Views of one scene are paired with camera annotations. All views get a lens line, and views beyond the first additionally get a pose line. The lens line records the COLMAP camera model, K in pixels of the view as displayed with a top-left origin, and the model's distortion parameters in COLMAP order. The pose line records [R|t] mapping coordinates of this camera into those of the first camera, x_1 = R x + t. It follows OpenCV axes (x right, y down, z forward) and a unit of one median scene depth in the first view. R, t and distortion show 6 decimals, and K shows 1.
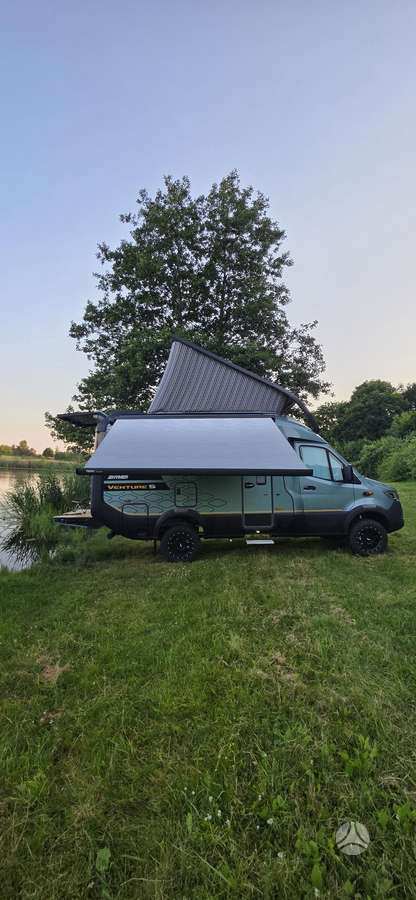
lens RADIAL K [[365.0, 0, 208.1], [0, 365.0, 446.8], [0, 0, 1]] dist [-0.000092, -0.000029]
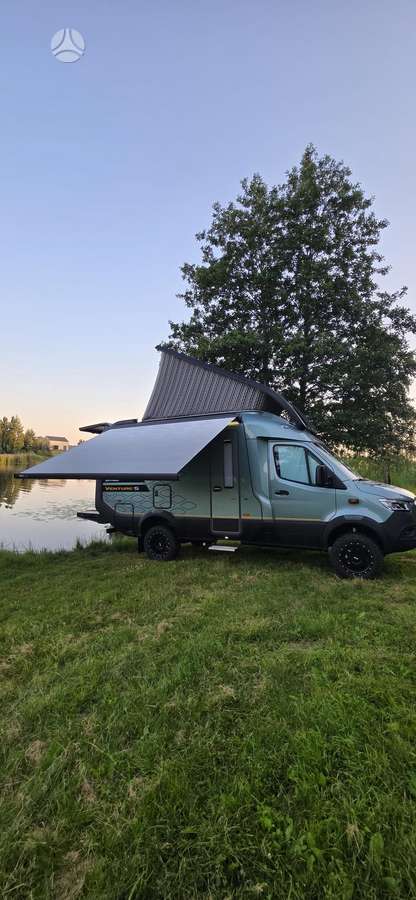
lens RADIAL K [[365.8, 0, 220.5], [0, 365.8, 446.1], [0, 0, 1]] dist [-0.000360, -0.000039]
pose [[0.875237, -0.040171, -0.482023, 0.328659], [0.039823, 0.999147, -0.010958, 0.002231], [0.482052, -0.009604, 0.876090, 0.087563]]
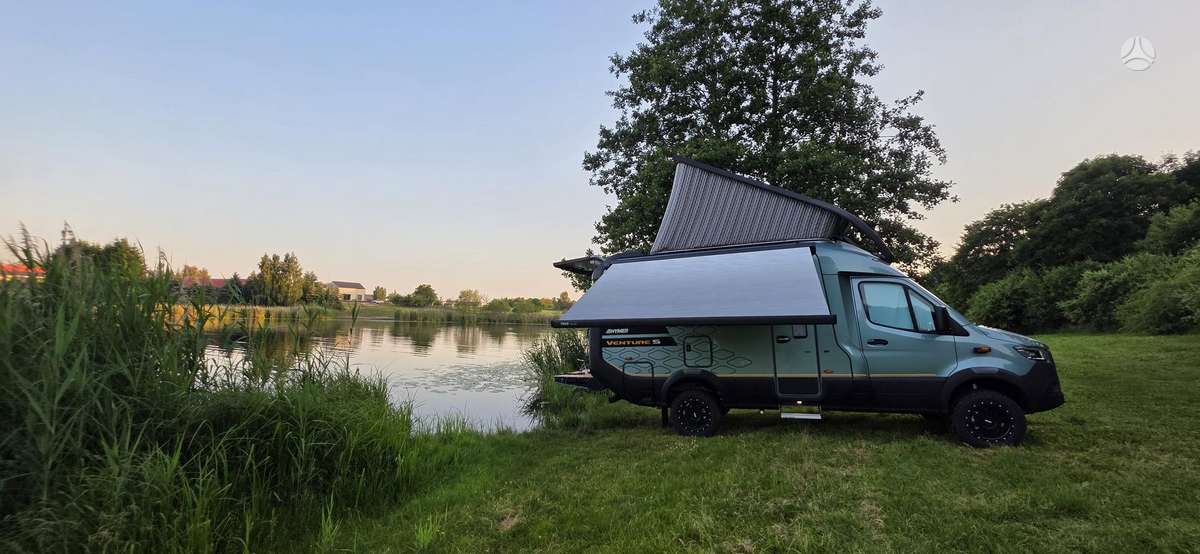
lens RADIAL K [[486.7, 0, 597.2], [0, 486.7, 278.5], [0, 0, 1]] dist [-0.000092, -0.000029]
pose [[0.915495, -0.059390, -0.397922, 0.093939], [0.047356, 0.998076, -0.040012, 0.001972], [0.399533, 0.017786, 0.916546, -0.038158]]
